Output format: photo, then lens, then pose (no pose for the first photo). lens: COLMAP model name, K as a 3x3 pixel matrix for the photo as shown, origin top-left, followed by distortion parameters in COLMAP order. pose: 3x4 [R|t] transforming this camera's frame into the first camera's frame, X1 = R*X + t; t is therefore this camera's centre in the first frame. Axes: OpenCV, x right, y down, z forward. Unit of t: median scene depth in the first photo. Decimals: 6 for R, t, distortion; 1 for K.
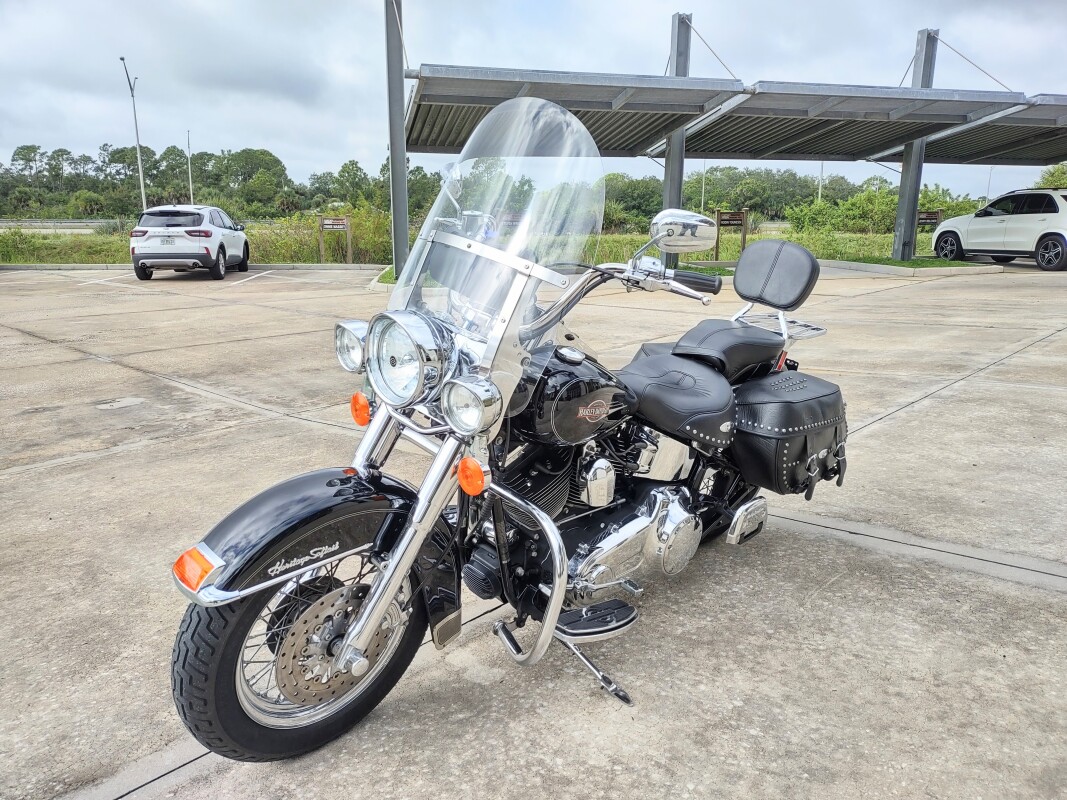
lens RADIAL K [[816.4, 0, 539.6], [0, 816.4, 396.5], [0, 0, 1]] dist [-0.002212, -0.002284]
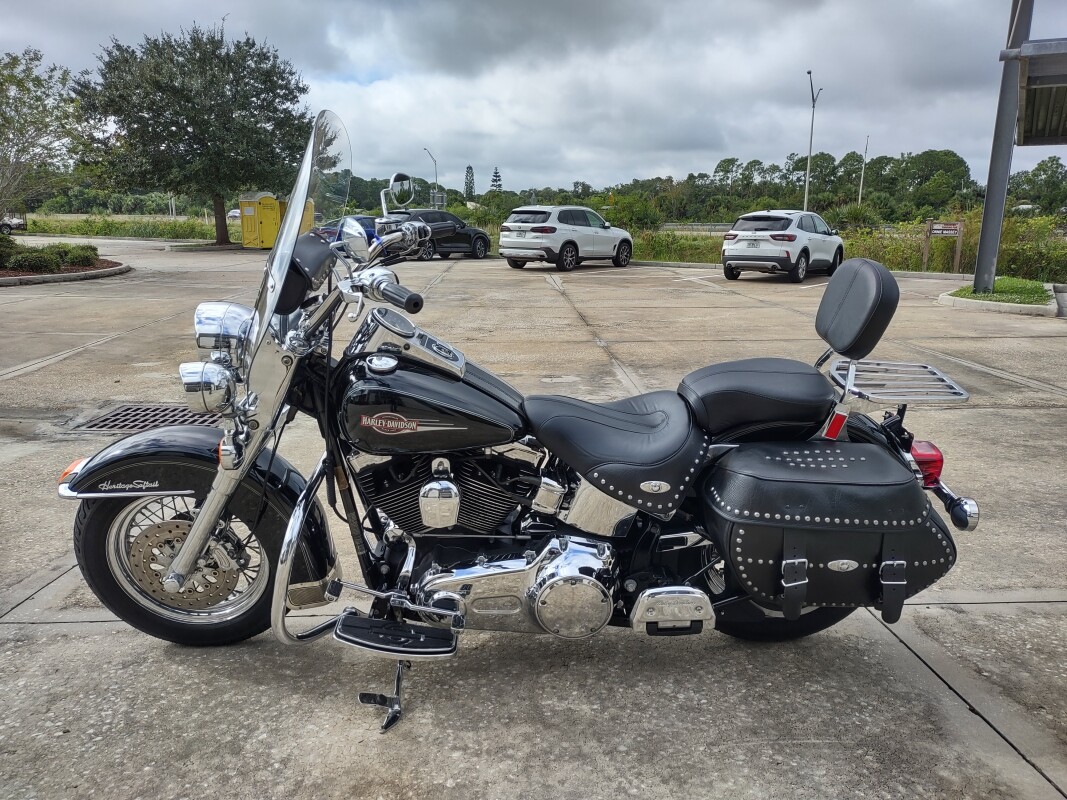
lens RADIAL K [[816.4, 0, 539.6], [0, 816.4, 396.5], [0, 0, 1]] dist [-0.002212, -0.002284]
pose [[0.692682, 0.151820, -0.705084, 0.162767], [-0.155040, 0.986084, 0.060012, -0.018896], [0.704383, 0.067747, 0.706580, 0.079486]]
